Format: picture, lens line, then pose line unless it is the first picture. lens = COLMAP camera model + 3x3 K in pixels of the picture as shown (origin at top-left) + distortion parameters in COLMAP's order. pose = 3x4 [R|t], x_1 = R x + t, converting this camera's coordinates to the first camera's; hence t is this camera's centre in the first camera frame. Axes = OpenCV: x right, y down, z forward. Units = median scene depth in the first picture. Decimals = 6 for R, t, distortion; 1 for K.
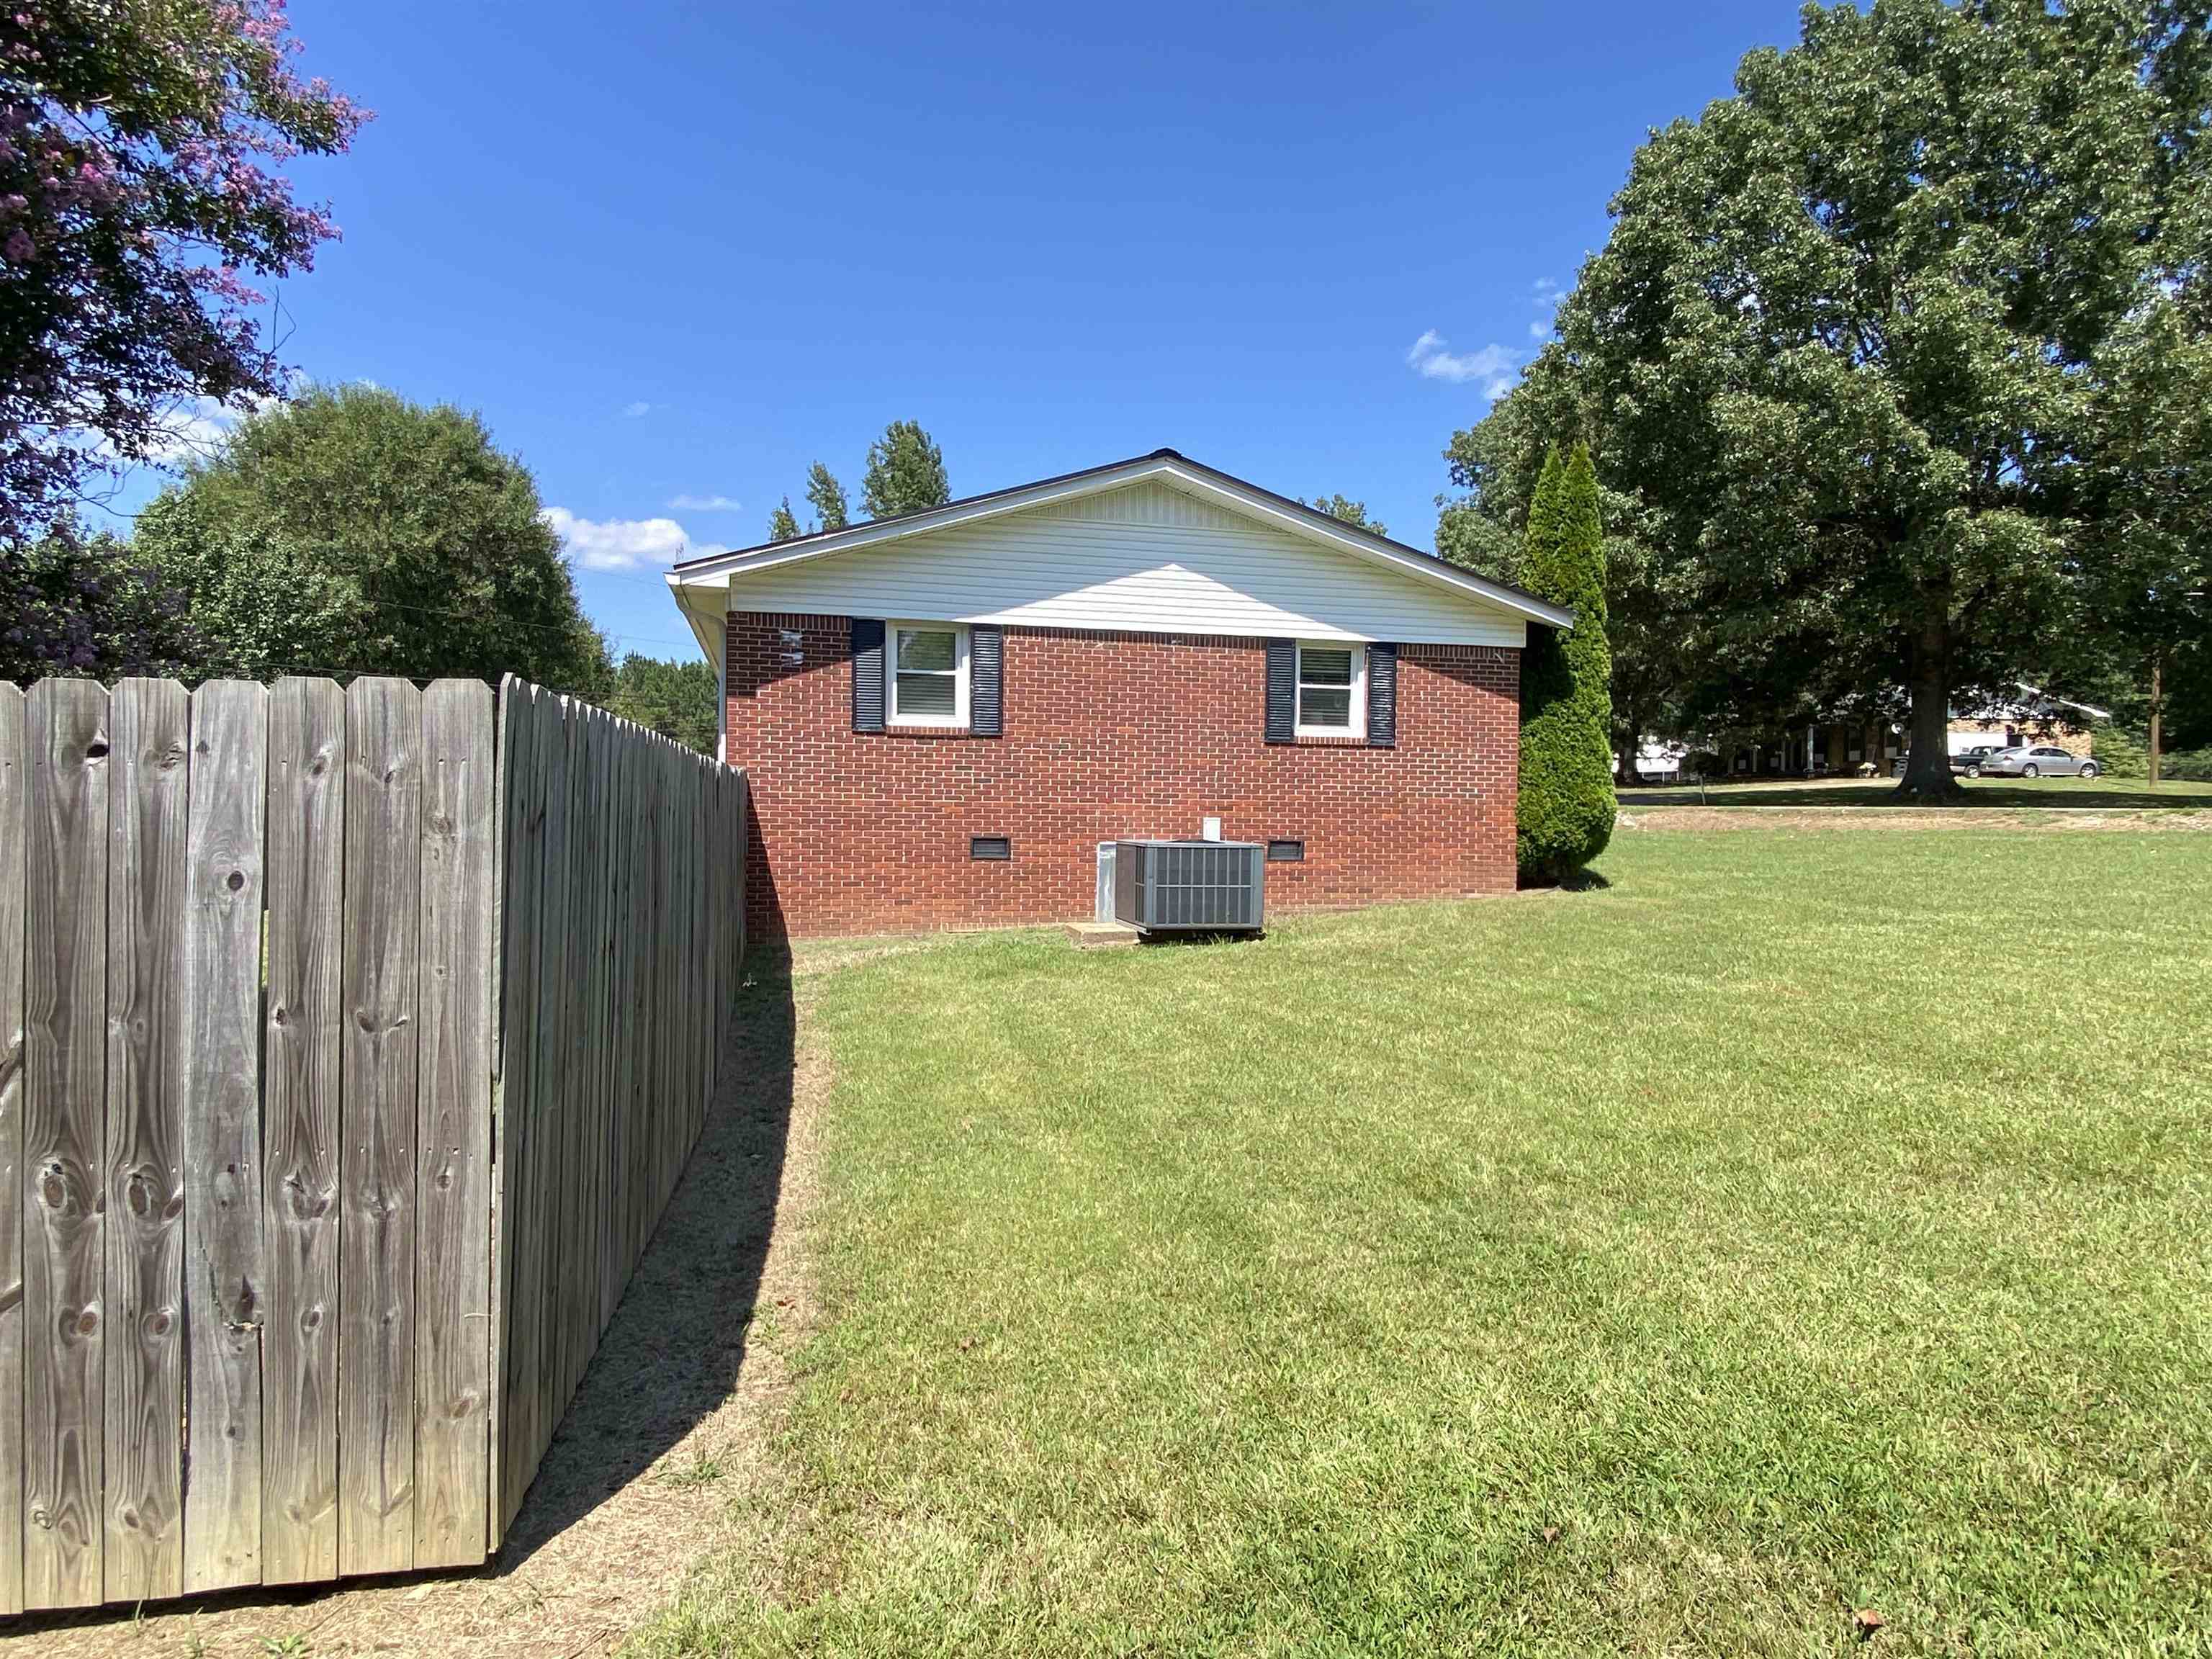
lens RADIAL K [[1257.8, 0, 1106.0], [0, 1257.8, 829.5], [0, 0, 1]] dist [0.026738, -0.034009]
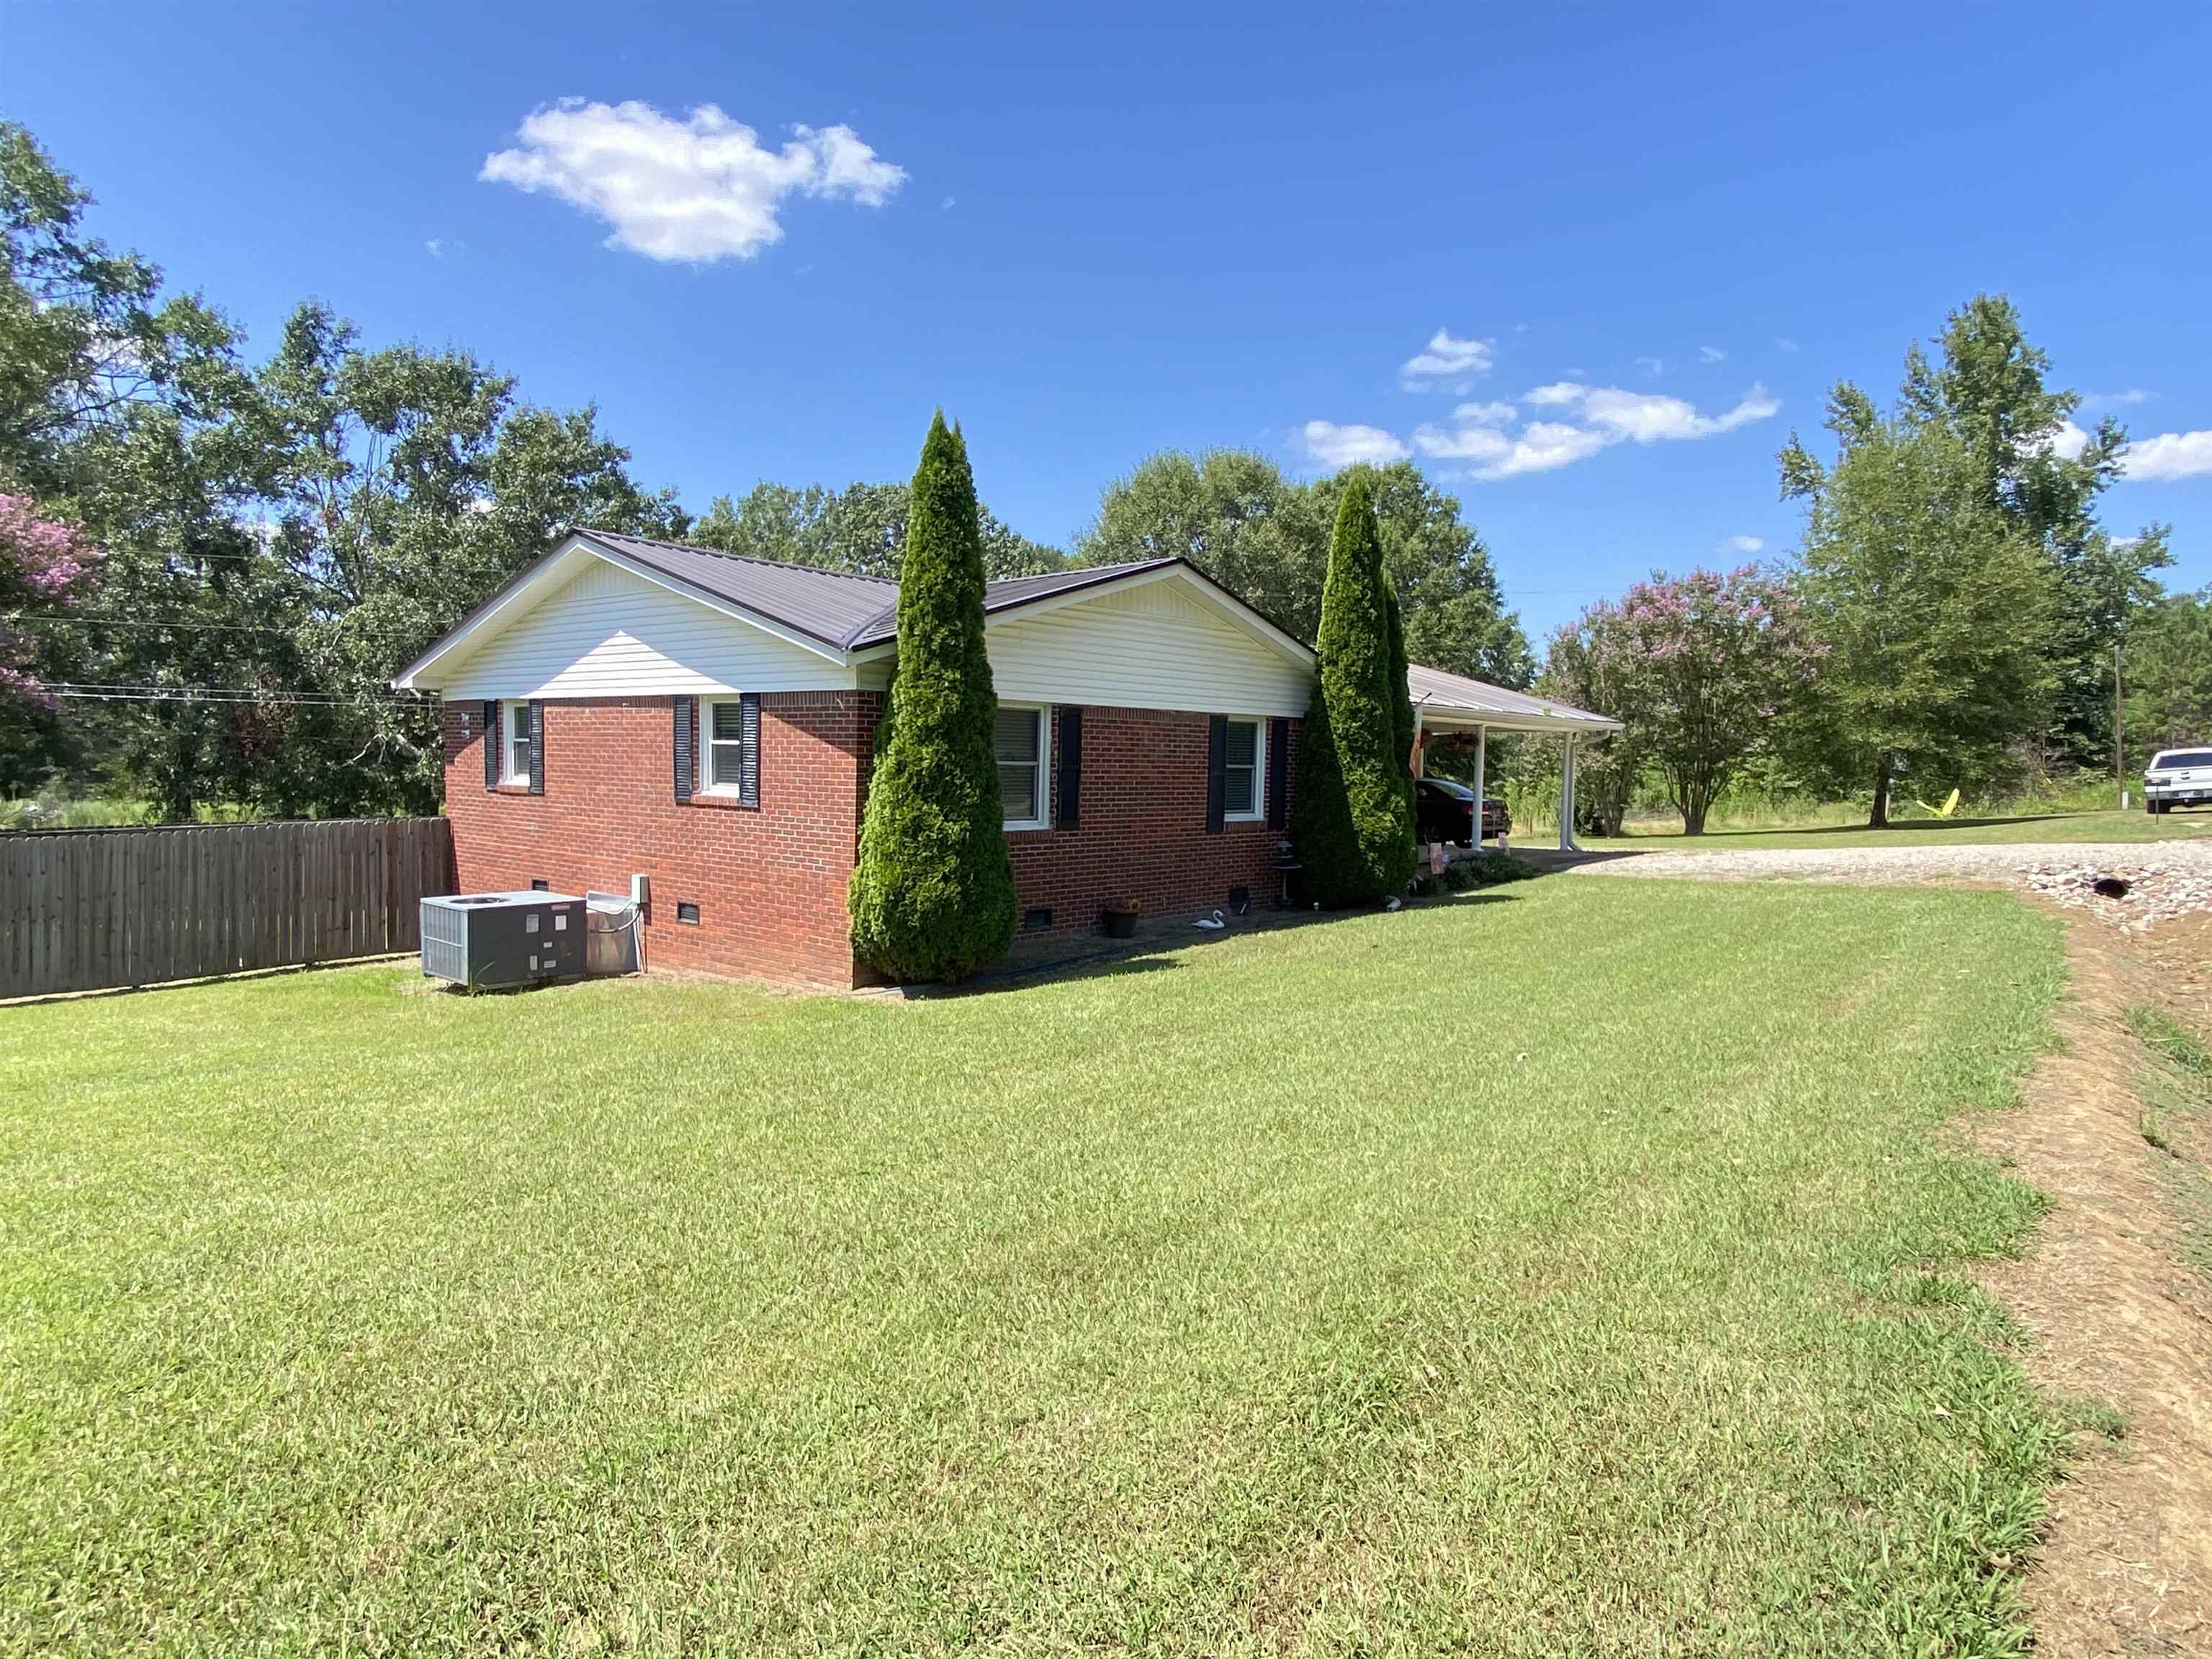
lens RADIAL K [[1257.8, 0, 1106.0], [0, 1257.8, 829.5], [0, 0, 1]] dist [0.026738, -0.034009]
pose [[0.650171, 0.039730, -0.758749, 1.070777], [-0.019767, 0.999178, 0.035381, -0.087701], [0.759531, -0.008006, 0.650422, 0.604282]]
